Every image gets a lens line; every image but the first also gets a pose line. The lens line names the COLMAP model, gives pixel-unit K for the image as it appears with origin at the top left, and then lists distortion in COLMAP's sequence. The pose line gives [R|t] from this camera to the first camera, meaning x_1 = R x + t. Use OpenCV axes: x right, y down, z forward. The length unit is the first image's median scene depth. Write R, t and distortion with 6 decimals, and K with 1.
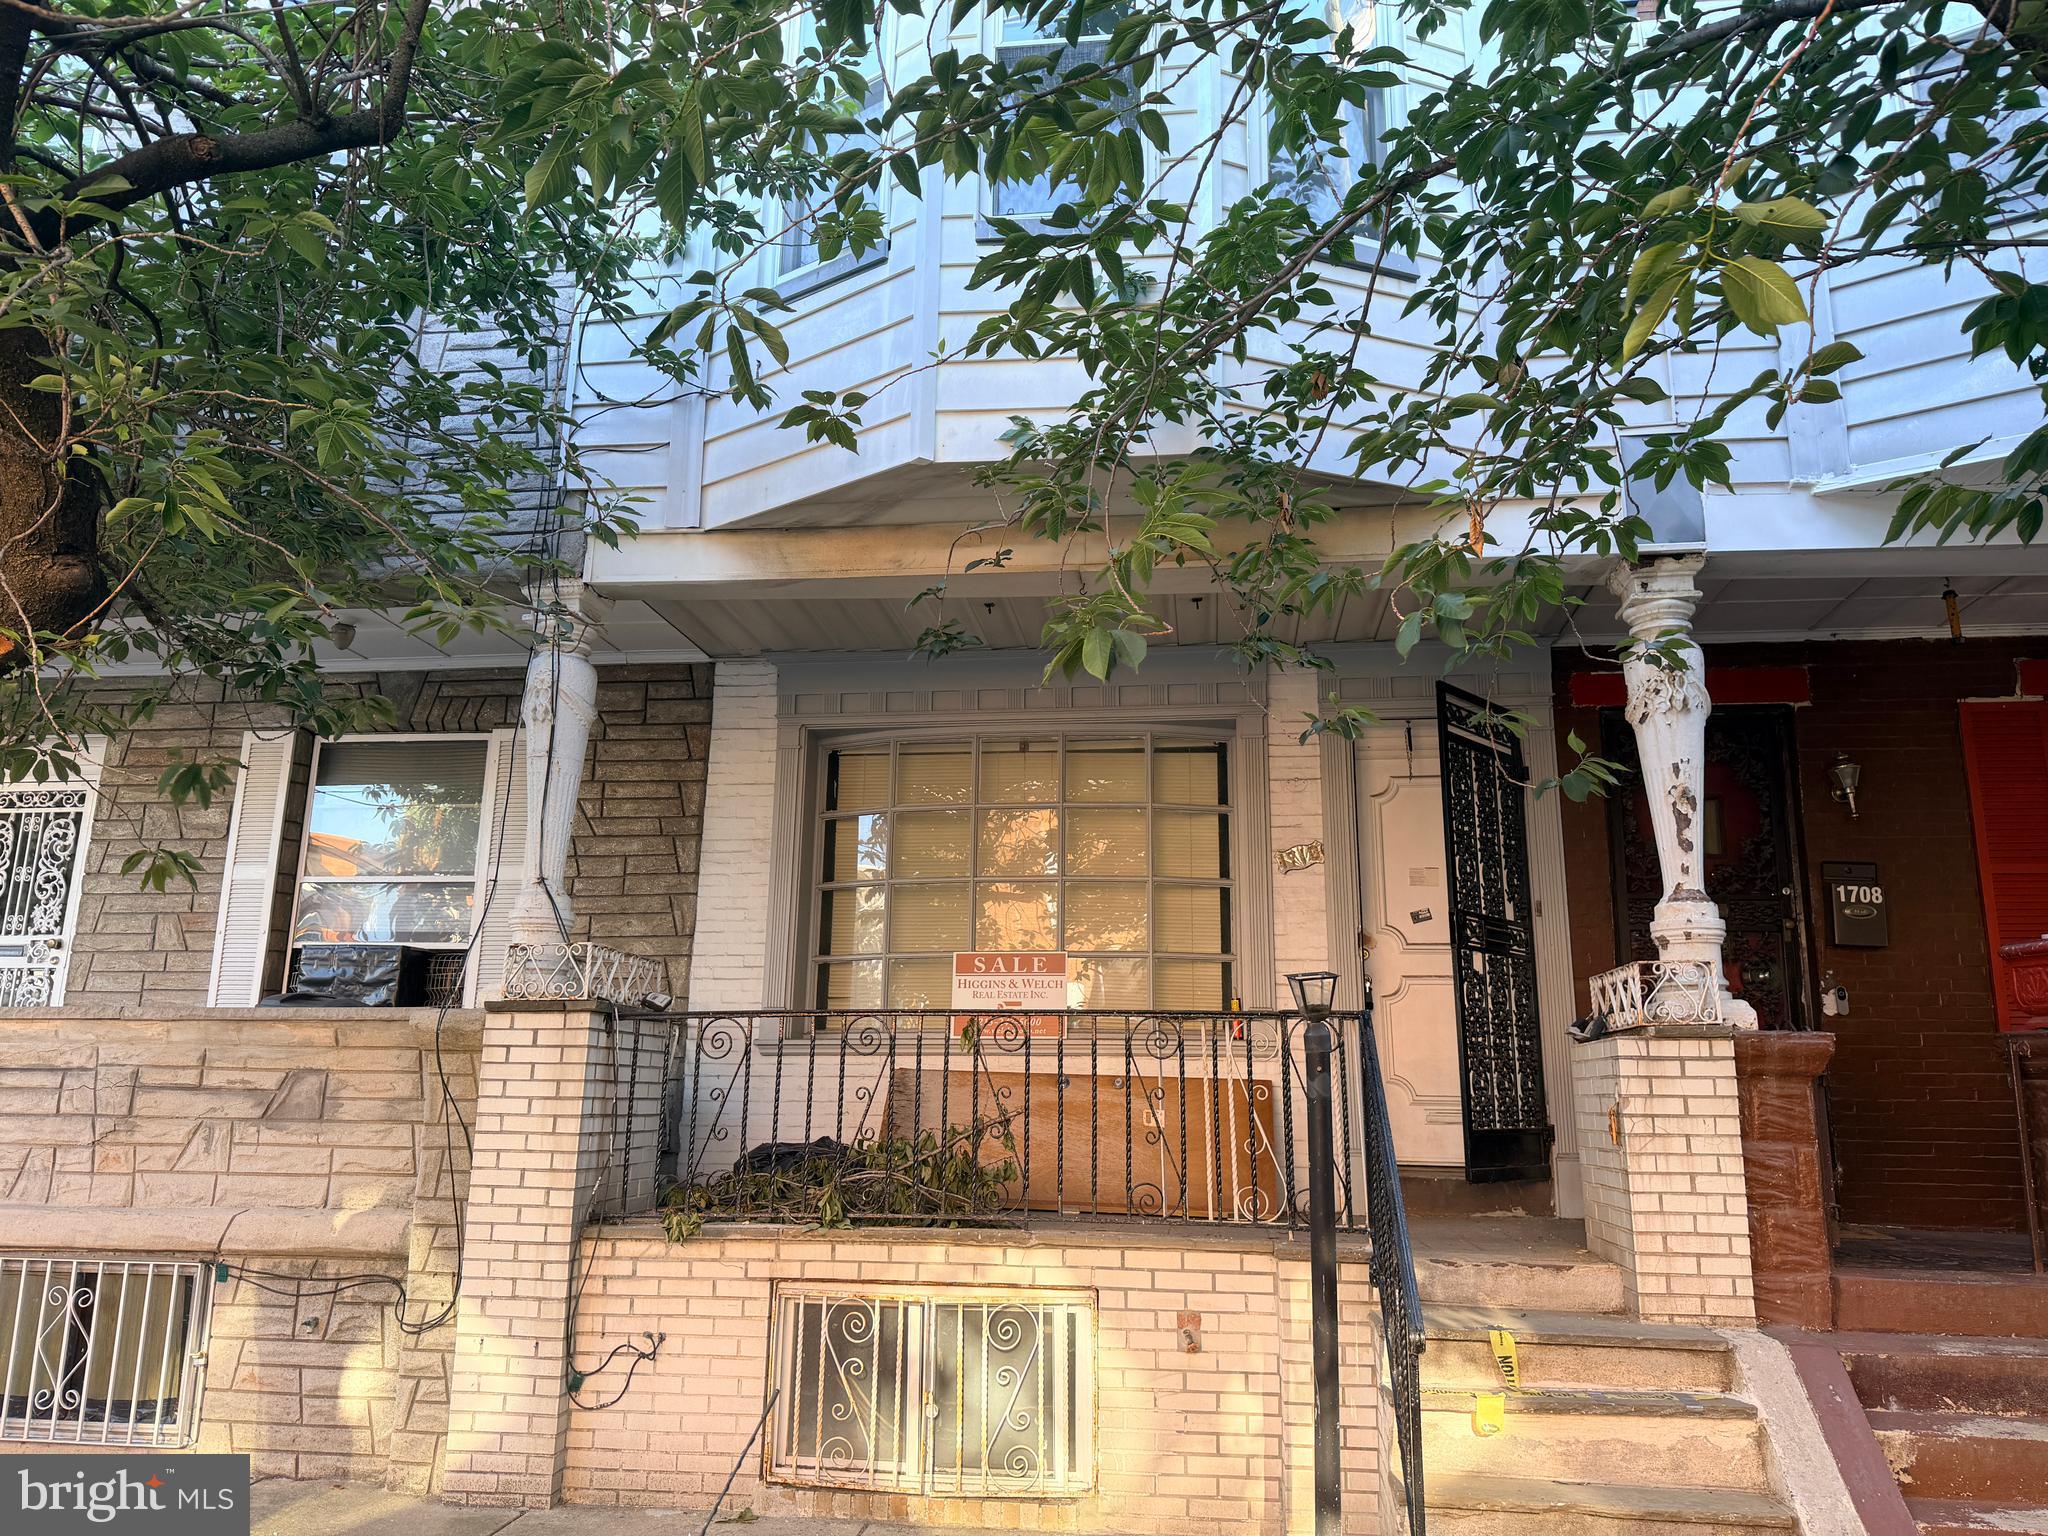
lens RADIAL K [[1436.0, 0, 1031.2], [0, 1436.0, 780.0], [0, 0, 1]] dist [0.058684, -0.071122]
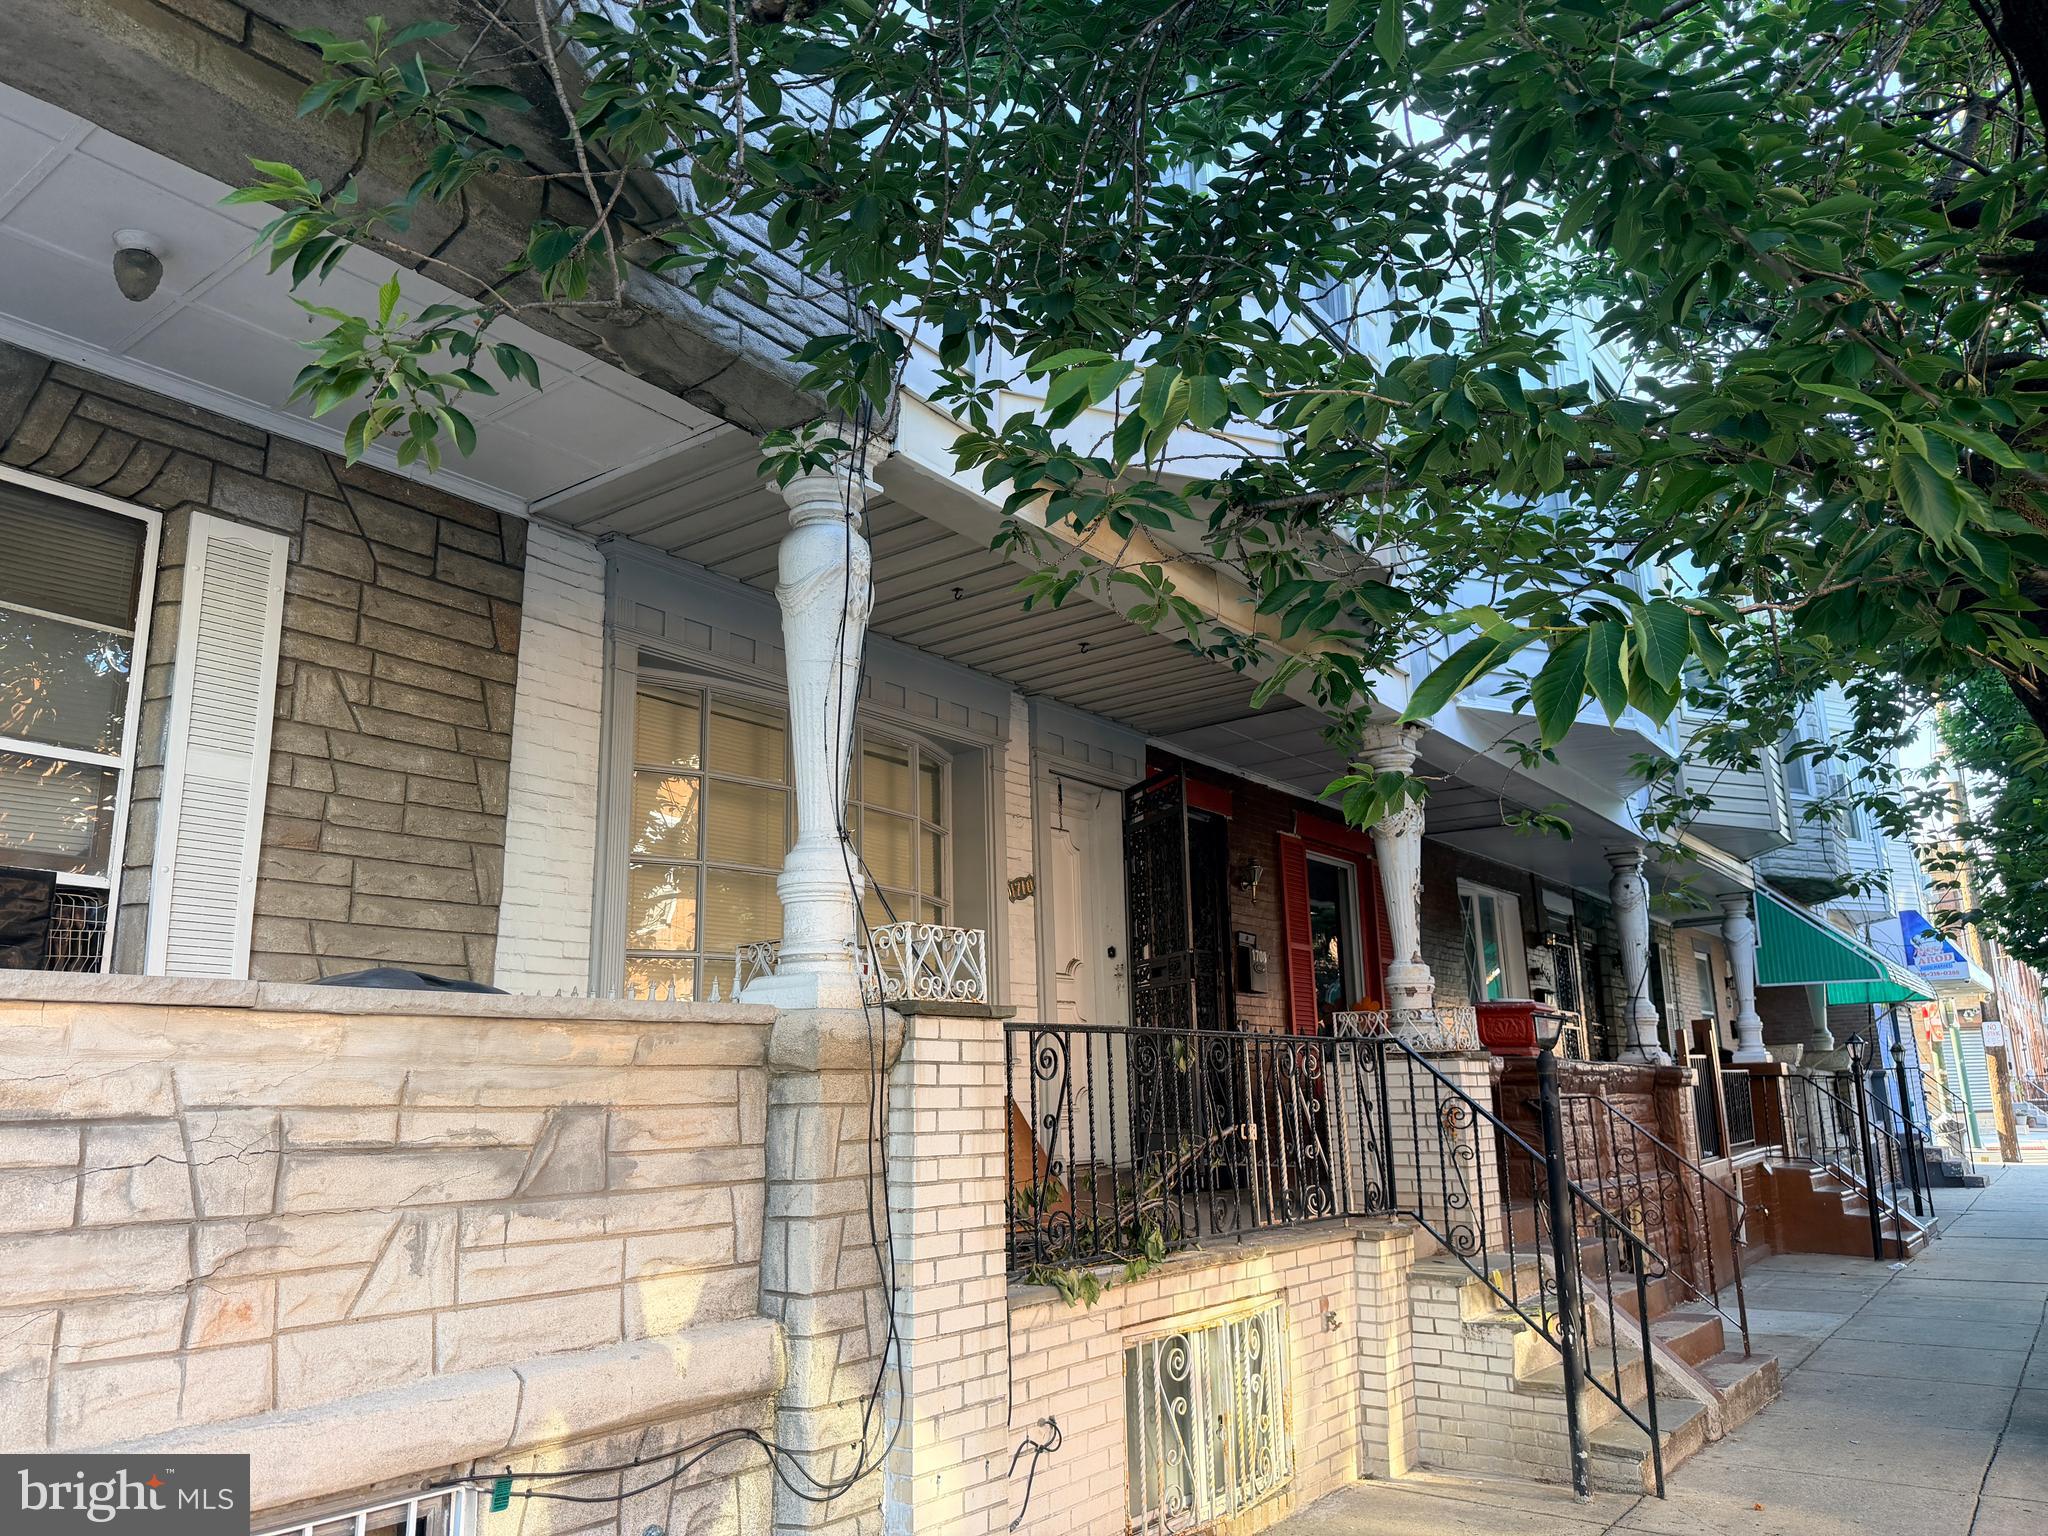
lens RADIAL K [[1436.0, 0, 1045.5], [0, 1436.0, 784.8], [0, 0, 1]] dist [0.058684, -0.071122]
pose [[0.494533, 0.162985, 0.853740, -0.919429], [-0.154214, 0.983130, -0.098357, 0.102308], [-0.855368, -0.083018, 0.511325, 0.559367]]
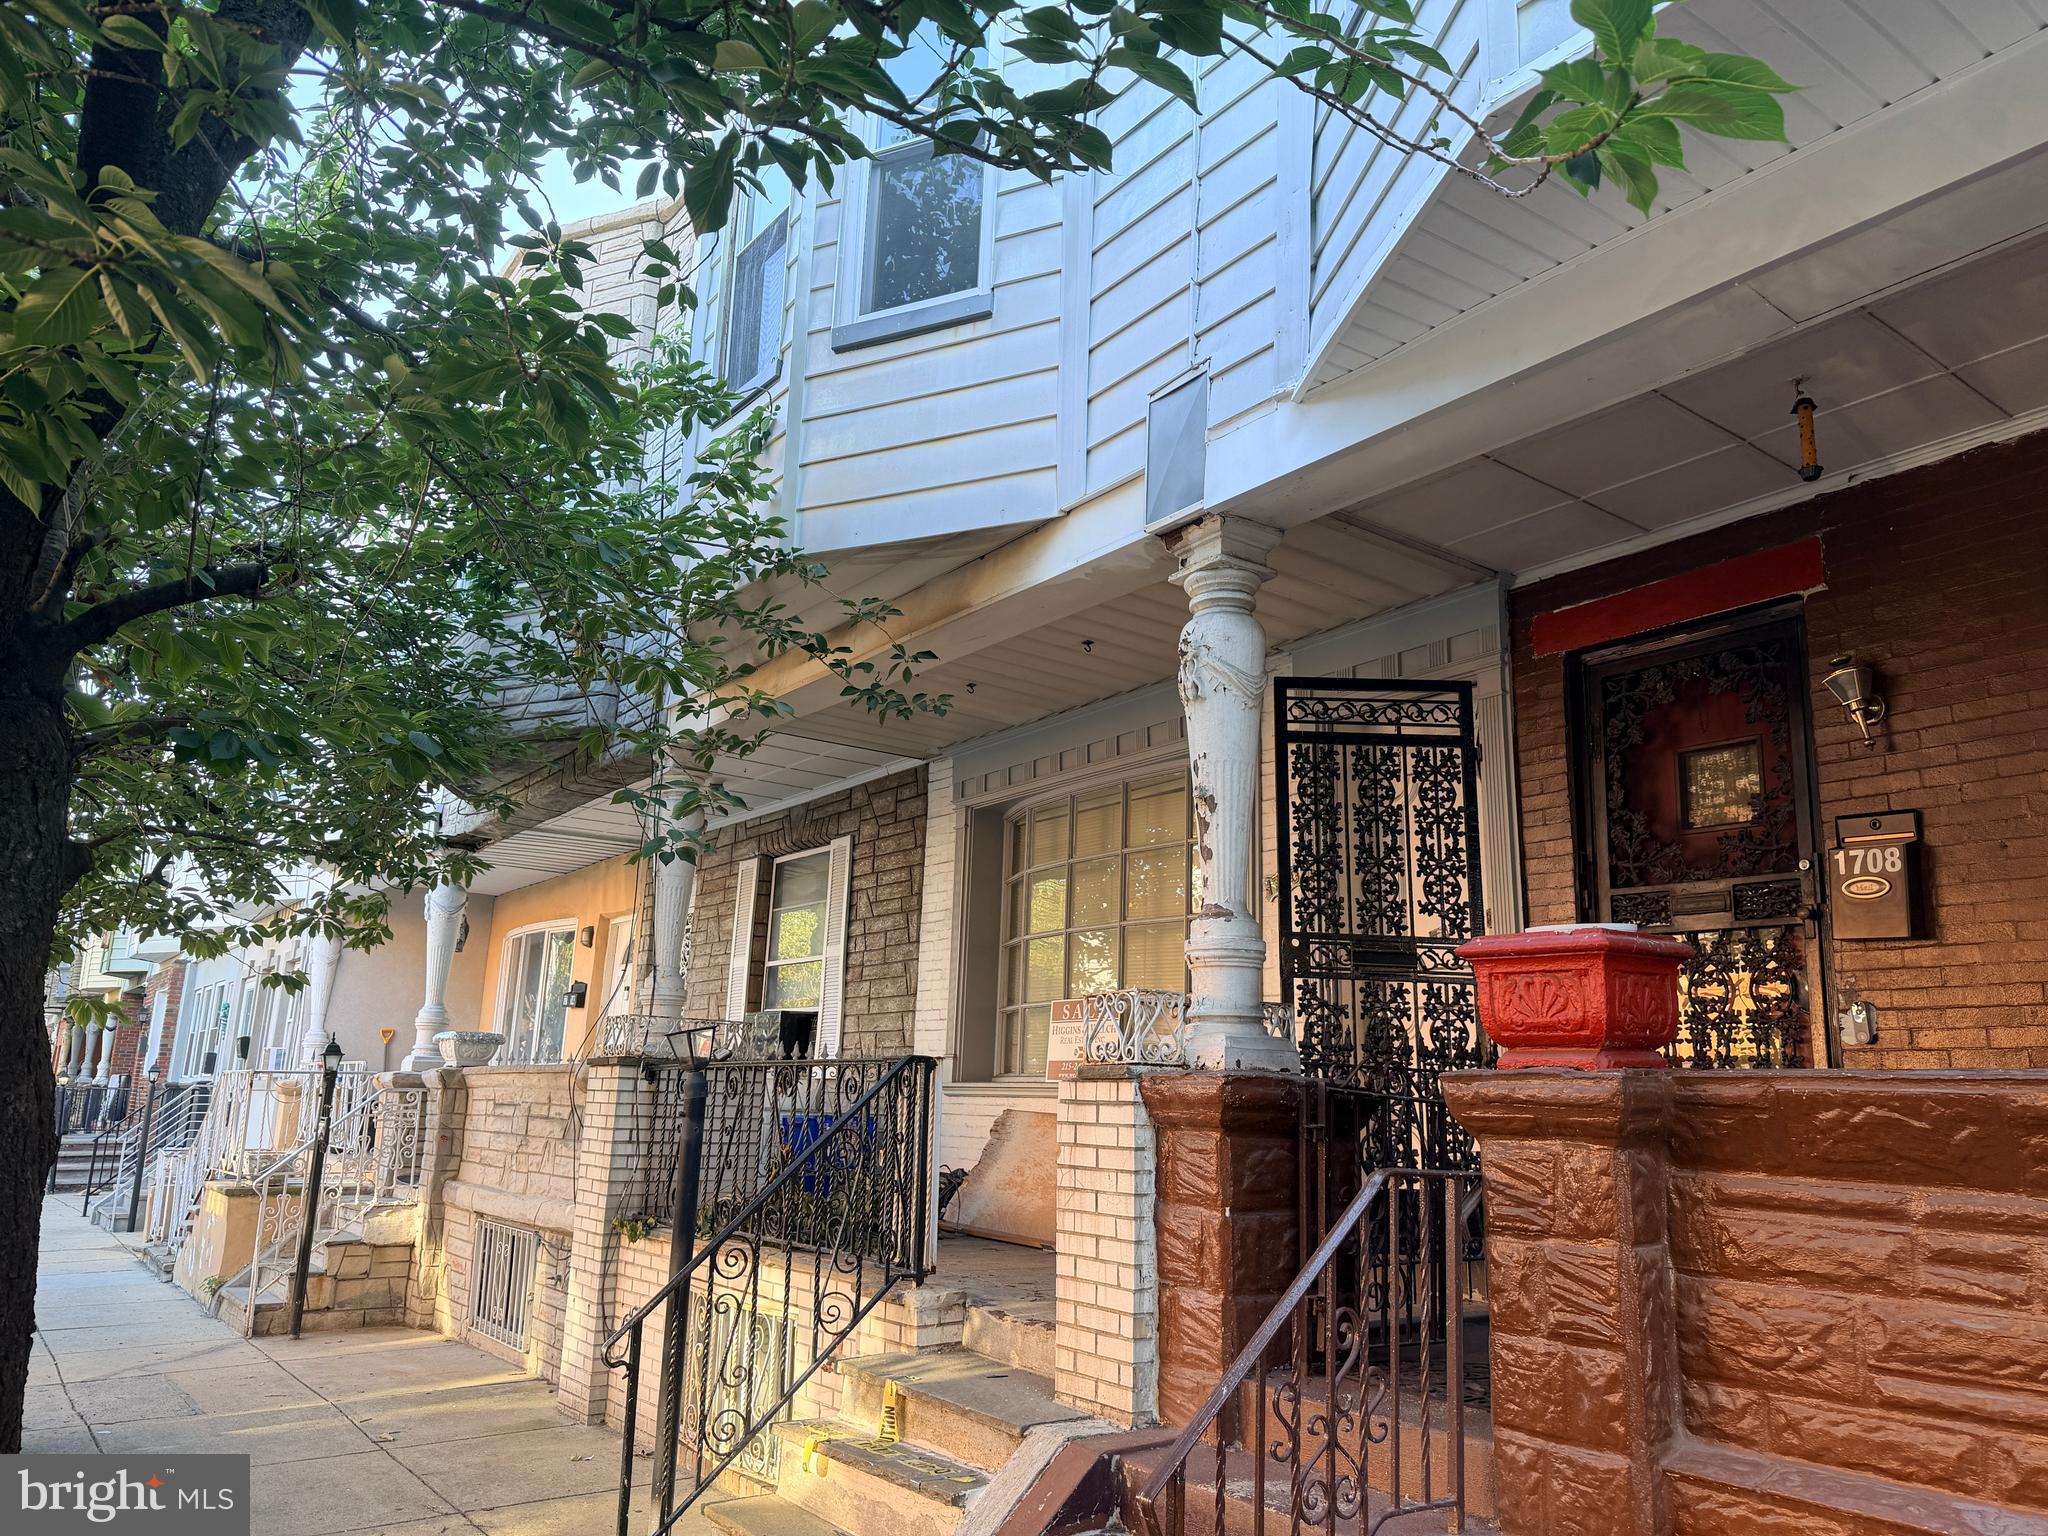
lens RADIAL K [[1436.0, 0, 1029.2], [0, 1436.0, 753.5], [0, 0, 1]] dist [0.058684, -0.071122]
pose [[0.685764, -0.162601, -0.709428, 0.928289], [0.130253, 0.986407, -0.100177, 0.055373], [0.716074, -0.023707, 0.697622, 0.311346]]
